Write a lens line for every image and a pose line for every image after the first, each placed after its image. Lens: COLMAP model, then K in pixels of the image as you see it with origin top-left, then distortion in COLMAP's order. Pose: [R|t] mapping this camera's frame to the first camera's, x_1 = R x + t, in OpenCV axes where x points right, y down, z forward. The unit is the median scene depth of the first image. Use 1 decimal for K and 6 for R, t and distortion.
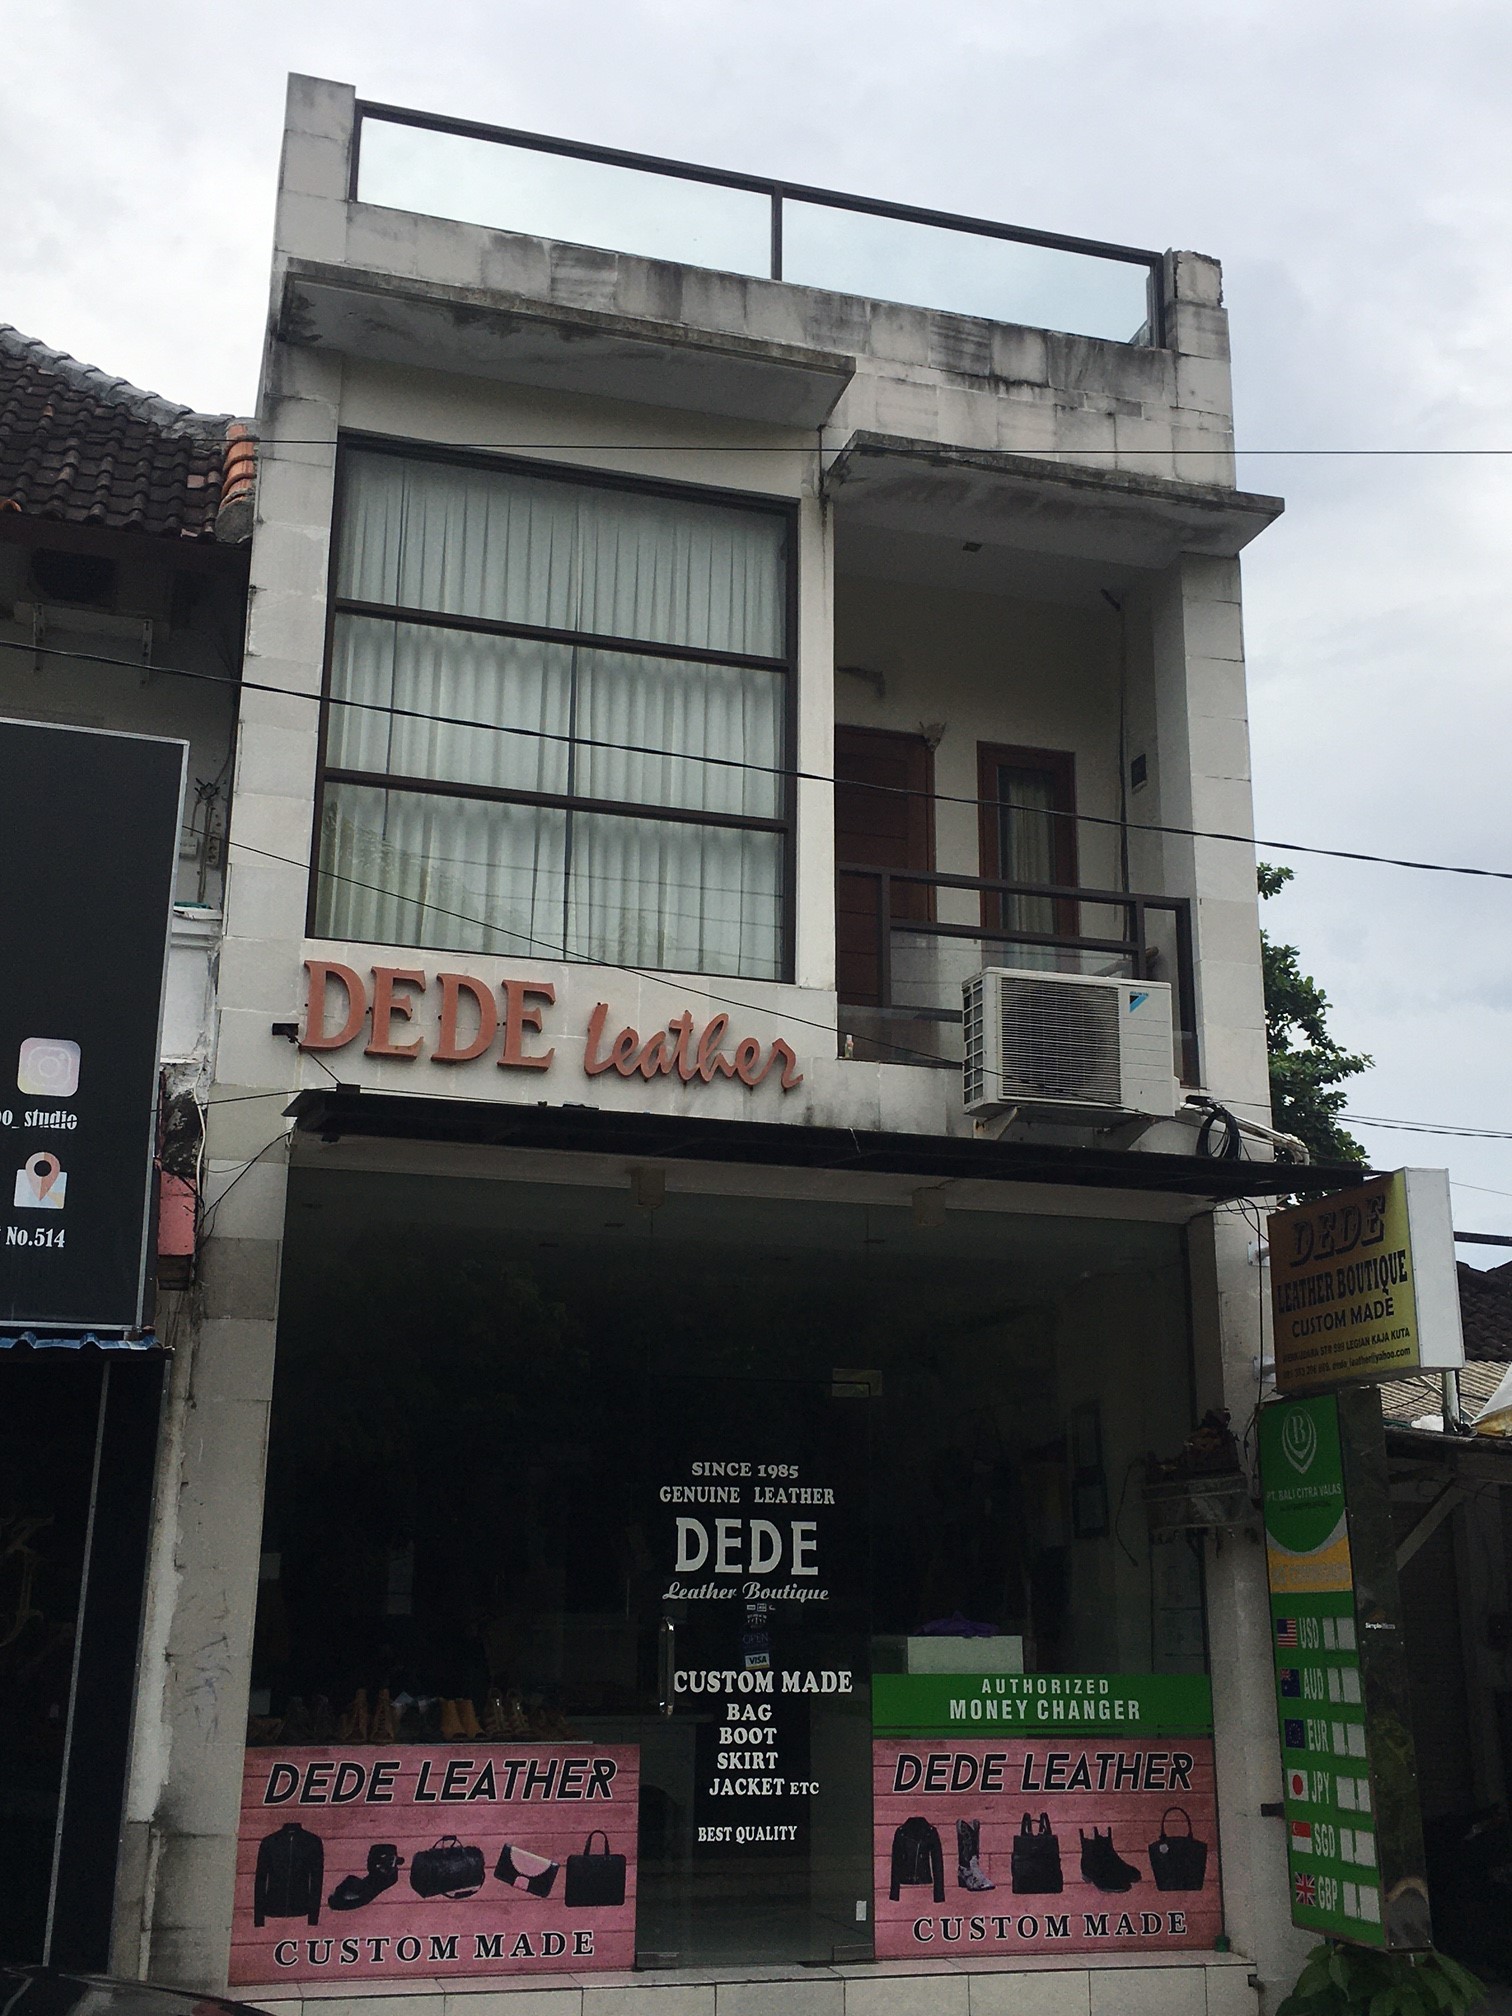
lens RADIAL K [[2163.5, 0, 768.1], [0, 2163.5, 1002.6], [0, 0, 1]] dist [0.072111, -0.028650]
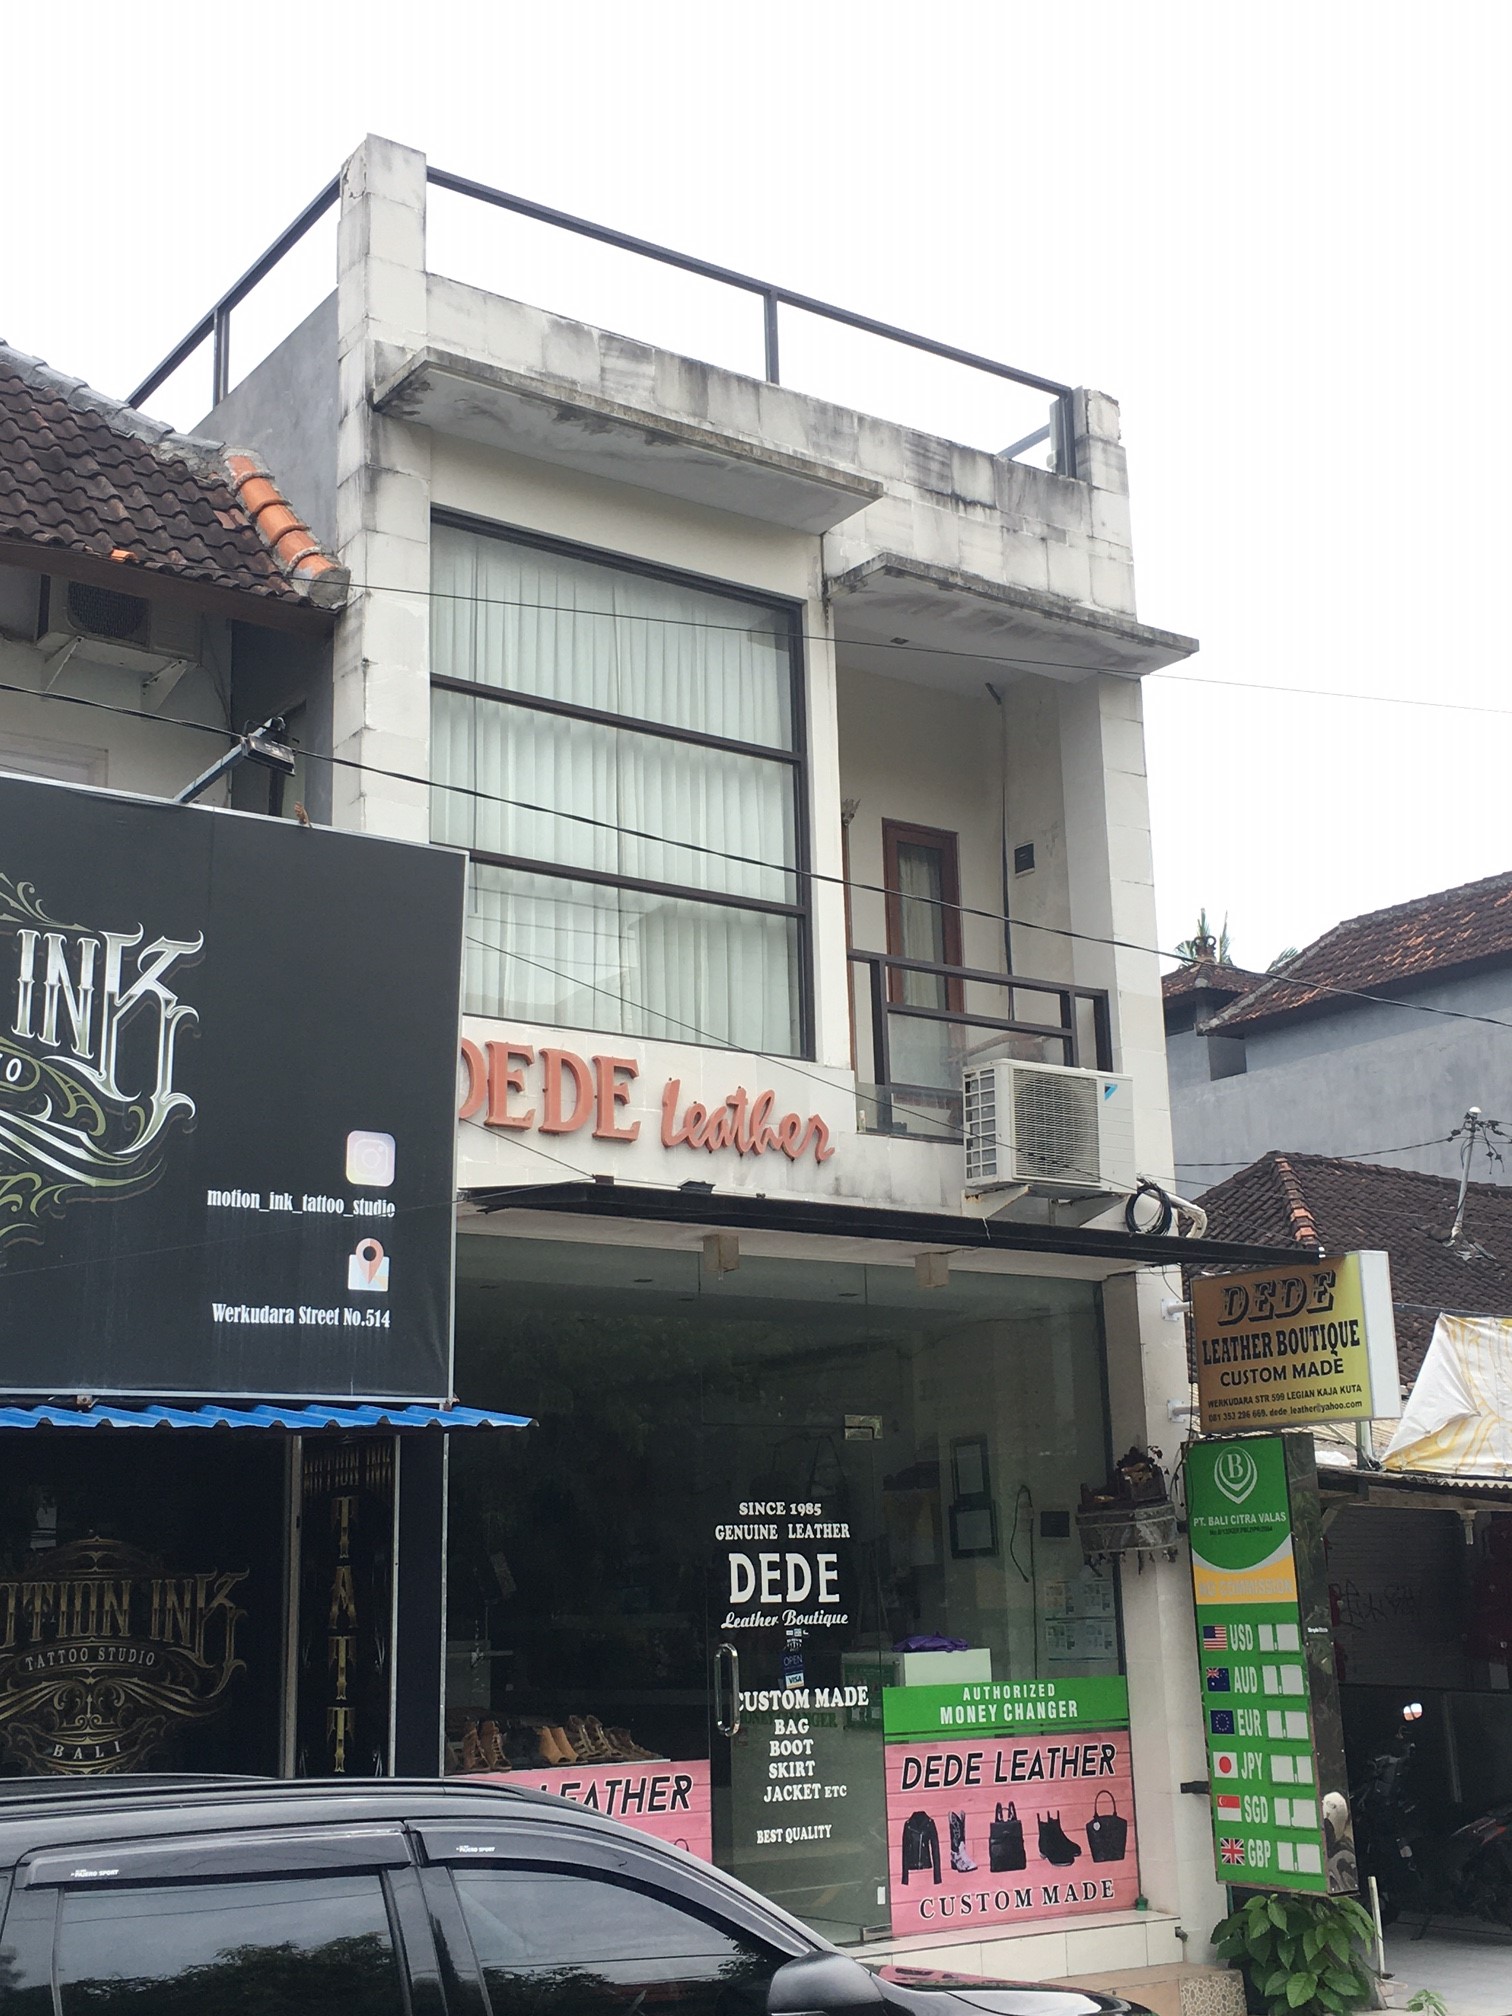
lens RADIAL K [[2456.7, 0, 756.0], [0, 2456.7, 1008.0], [0, 0, 1]] dist [0.066499, 0.044554]
pose [[0.946449, 0.045787, 0.319591, -0.432235], [-0.057356, 0.997992, 0.026875, -0.070341], [-0.317719, -0.043766, 0.947174, -0.165476]]
